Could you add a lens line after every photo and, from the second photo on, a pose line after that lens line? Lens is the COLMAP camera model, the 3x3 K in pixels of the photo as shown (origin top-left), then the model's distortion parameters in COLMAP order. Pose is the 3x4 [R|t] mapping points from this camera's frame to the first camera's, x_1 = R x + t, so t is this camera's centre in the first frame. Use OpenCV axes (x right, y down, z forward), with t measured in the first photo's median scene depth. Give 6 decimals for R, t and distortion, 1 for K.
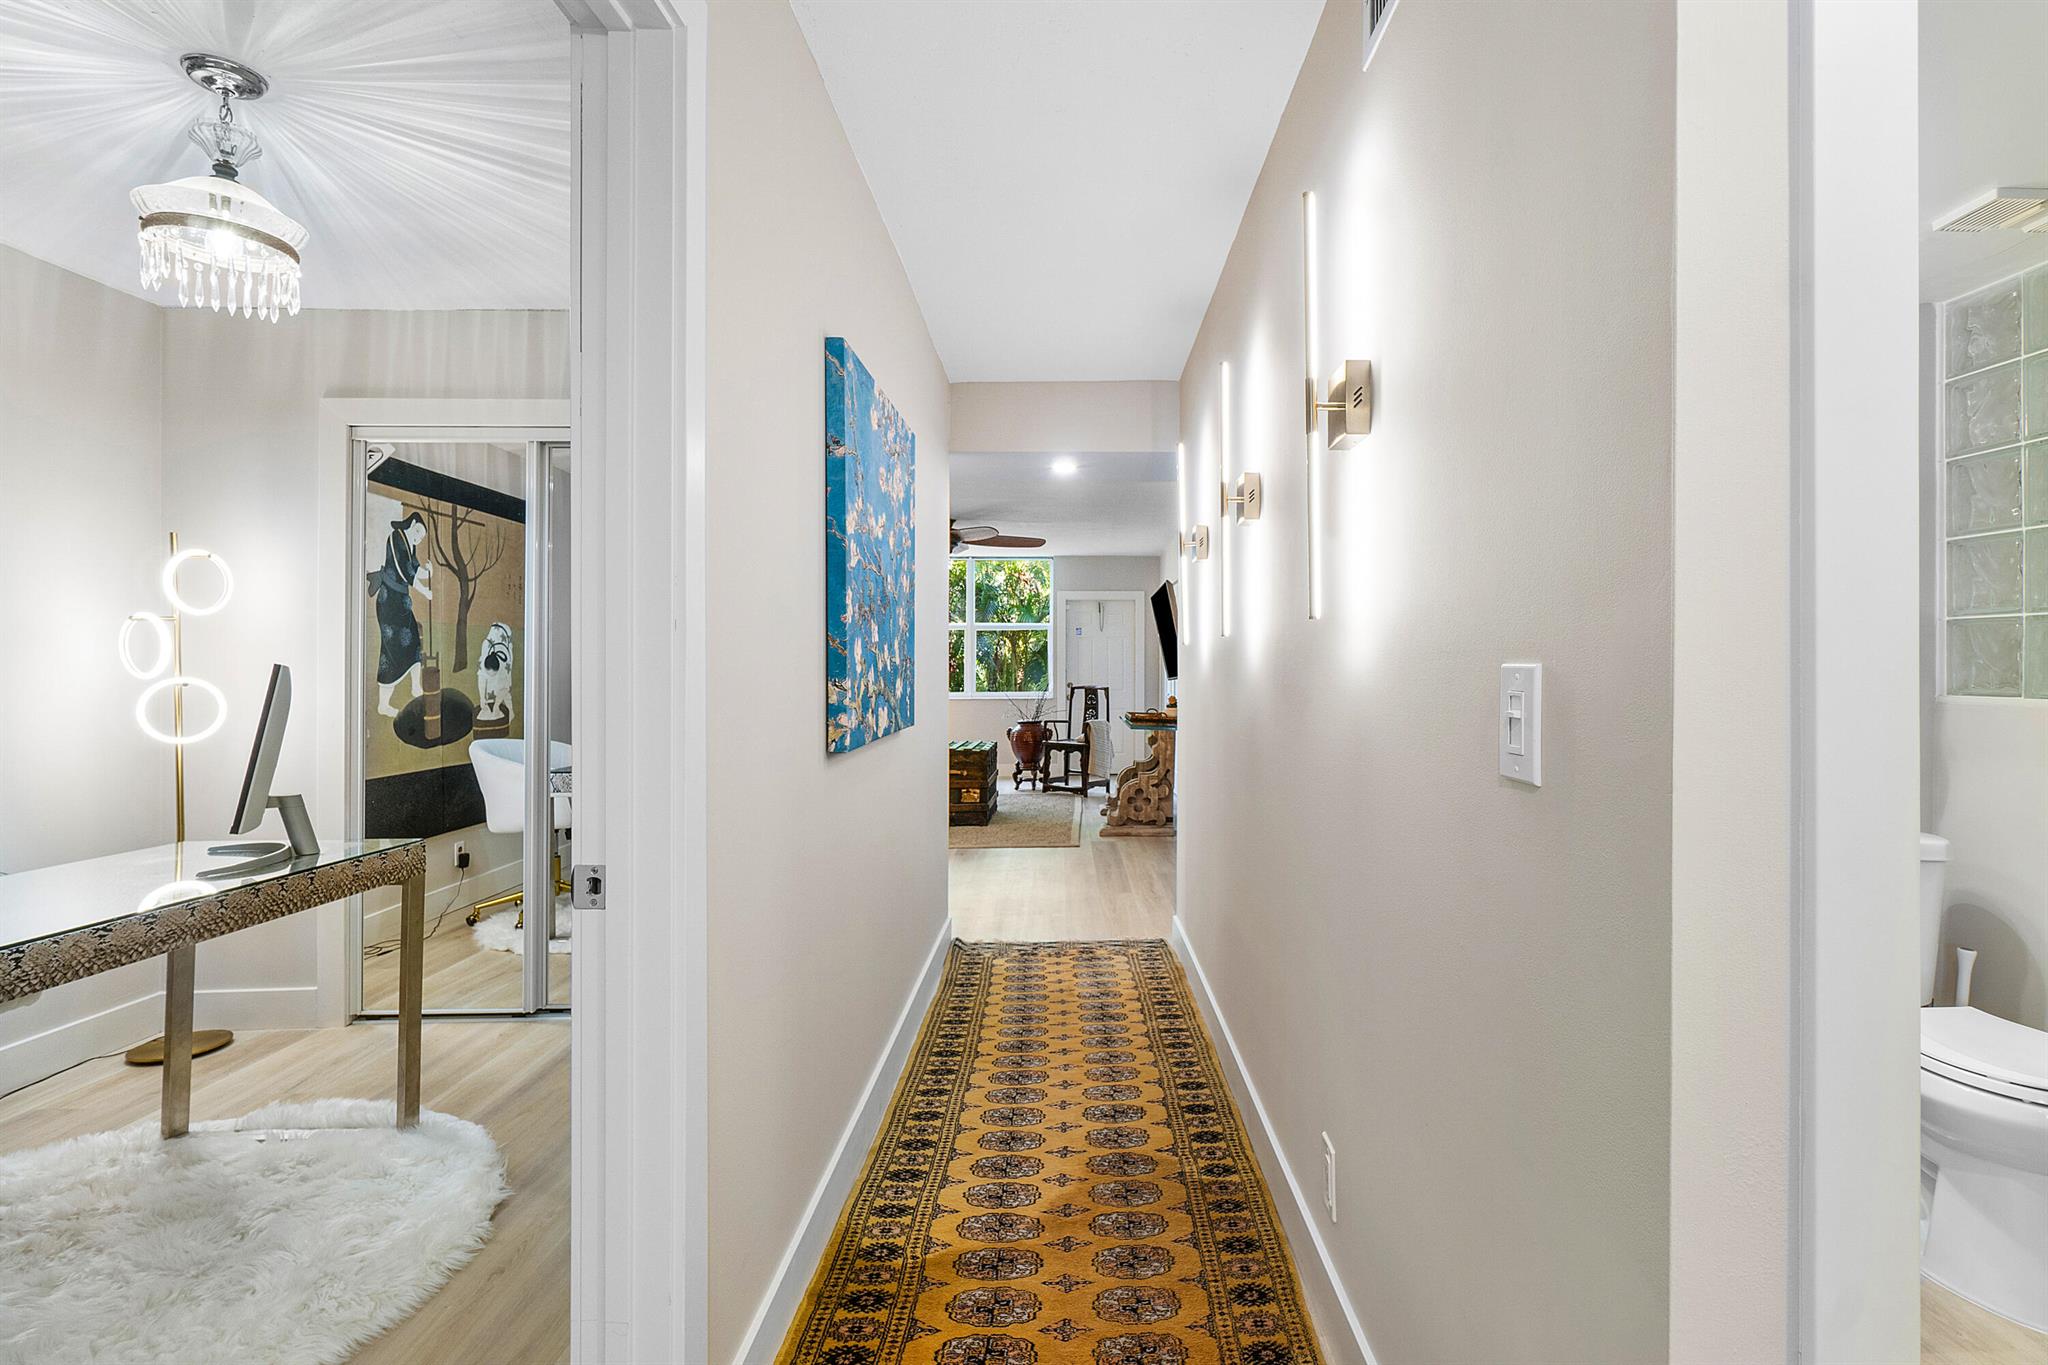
lens RADIAL K [[888.2, 0, 1020.7], [0, 888.2, 671.7], [0, 0, 1]] dist [0.002321, 0.000934]
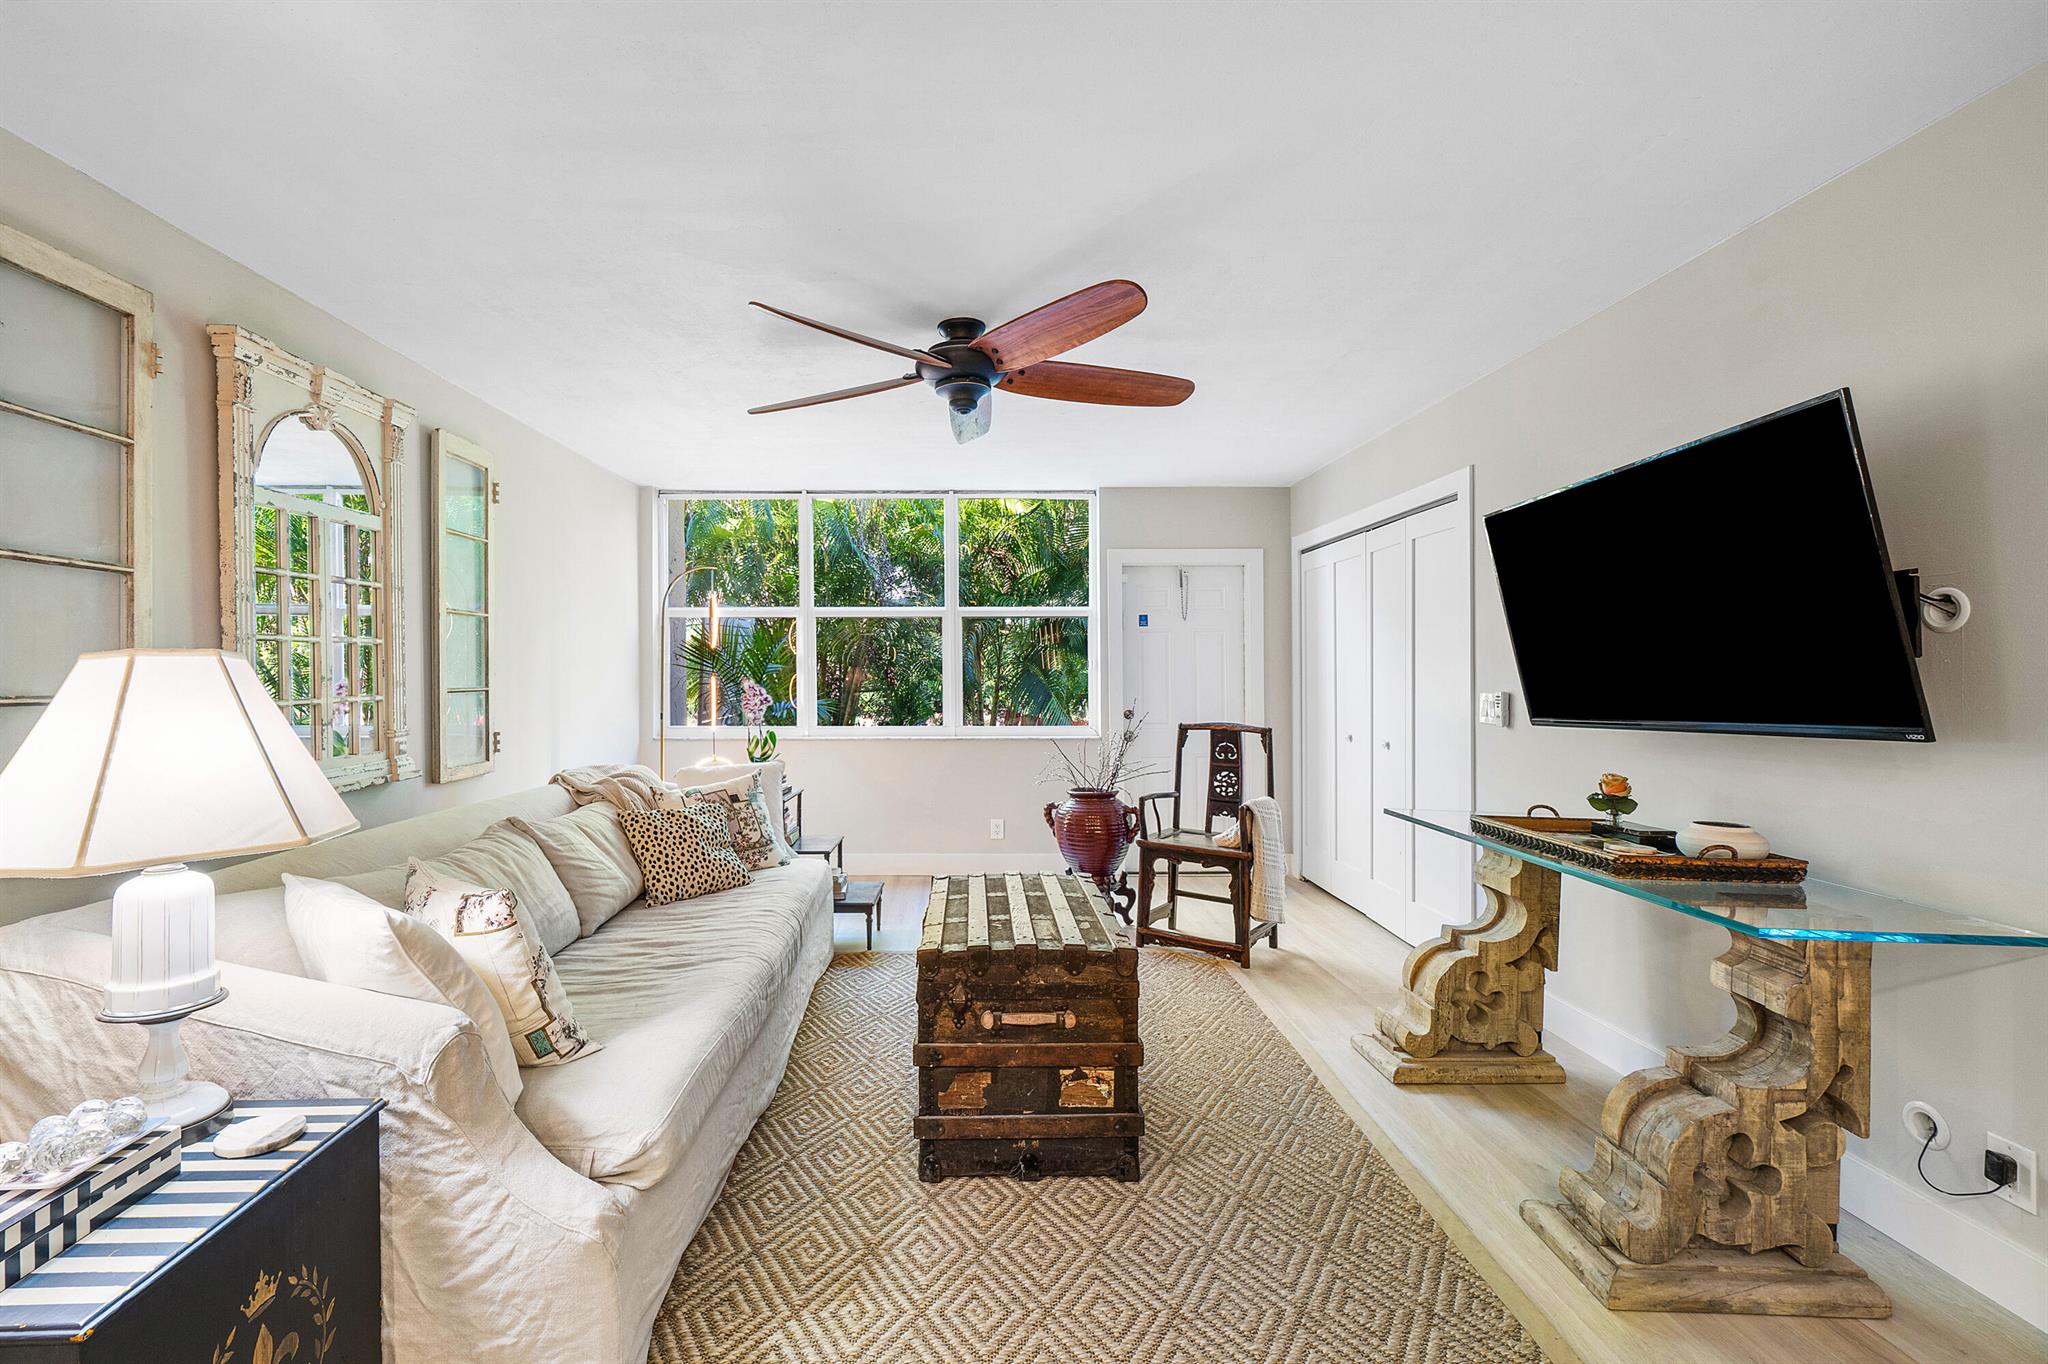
lens RADIAL K [[888.2, 0, 1020.7], [0, 888.2, 671.2], [0, 0, 1]] dist [0.002321, 0.000934]
pose [[0.994175, -0.000907, 0.107778, -0.089116], [0.001191, 0.999996, -0.002567, -0.012860], [-0.107775, 0.002681, 0.994172, 0.507553]]
